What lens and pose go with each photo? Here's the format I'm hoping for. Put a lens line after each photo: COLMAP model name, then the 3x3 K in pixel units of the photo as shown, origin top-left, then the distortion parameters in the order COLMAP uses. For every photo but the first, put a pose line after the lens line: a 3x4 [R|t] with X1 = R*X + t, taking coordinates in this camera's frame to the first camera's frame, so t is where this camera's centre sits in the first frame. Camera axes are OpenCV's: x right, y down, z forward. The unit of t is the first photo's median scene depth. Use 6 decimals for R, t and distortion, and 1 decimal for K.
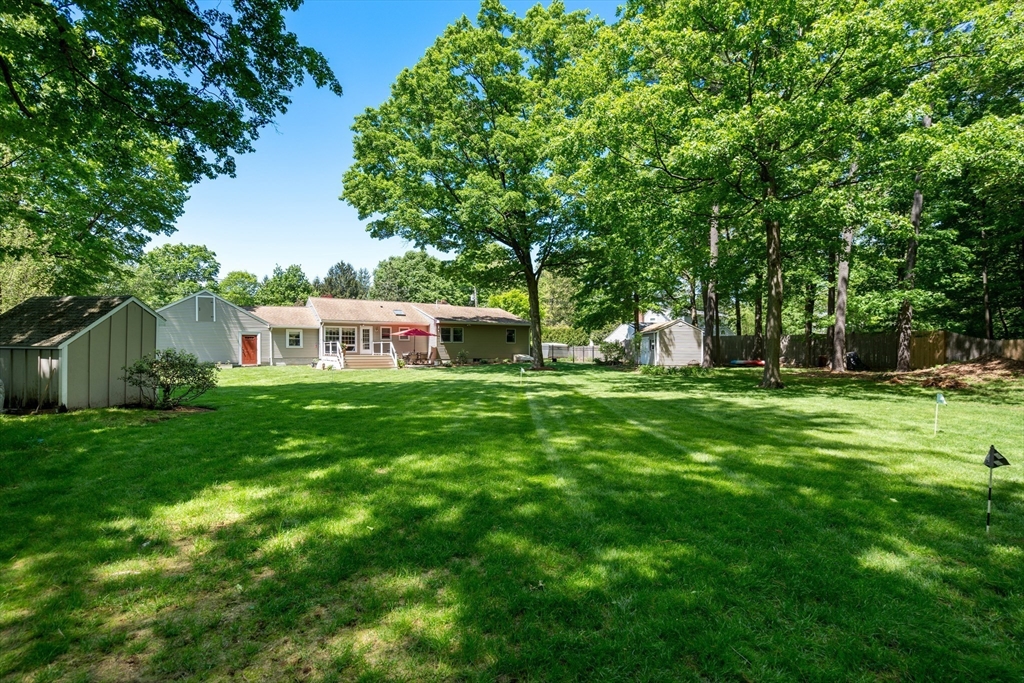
lens RADIAL K [[467.3, 0, 507.4], [0, 467.3, 348.1], [0, 0, 1]] dist [-0.006086, -0.000281]
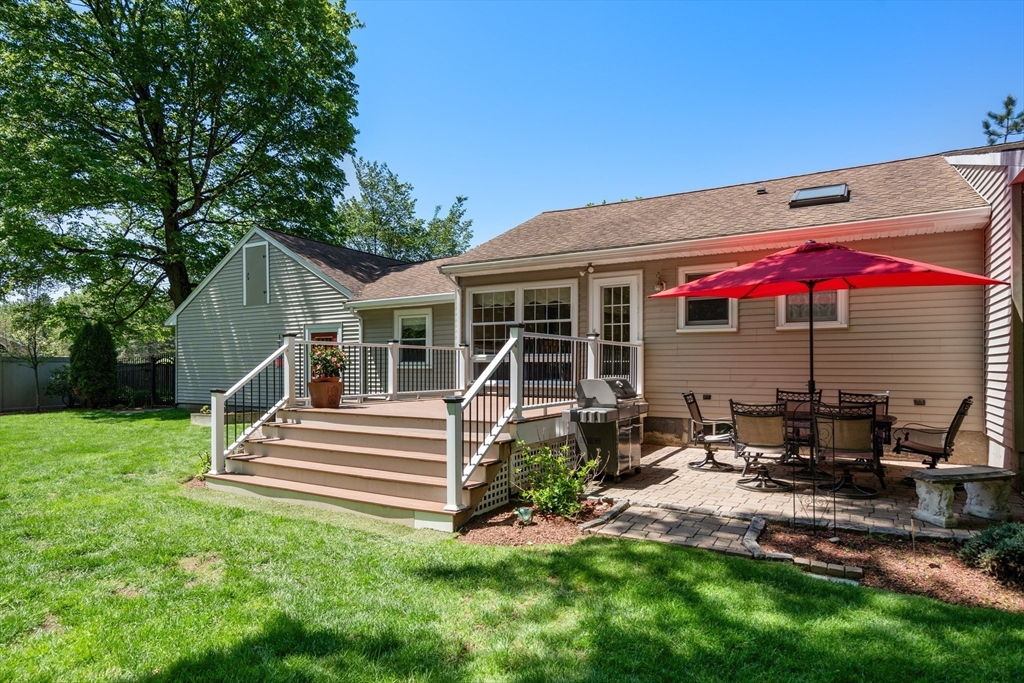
lens RADIAL K [[592.7, 0, 513.4], [0, 592.7, 369.3], [0, 0, 1]] dist [0.006319, -0.000308]
pose [[0.455005, 0.002074, -0.890487, -0.069052], [0.000362, 0.999997, 0.002514, -0.001108], [0.890489, -0.001466, 0.455002, 0.837695]]
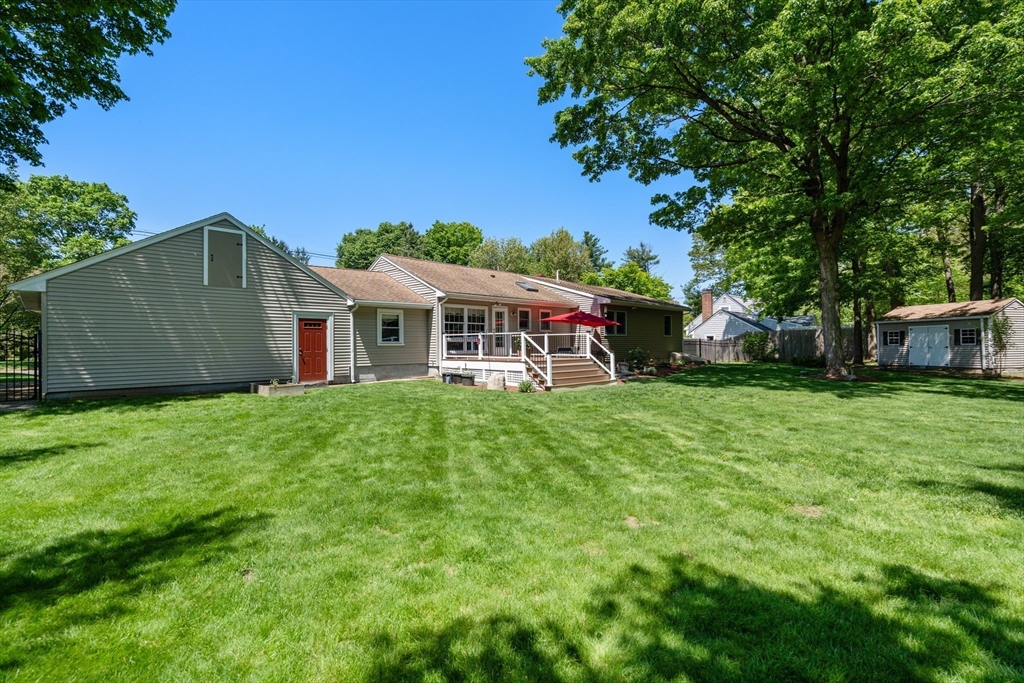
lens RADIAL K [[467.3, 0, 515.1], [0, 467.3, 338.7], [0, 0, 1]] dist [-0.006086, -0.000281]
pose [[0.976252, -0.004278, 0.216595, -0.413426], [0.007088, 0.999900, -0.012200, -0.000759], [-0.216522, 0.013446, 0.976185, 0.449643]]
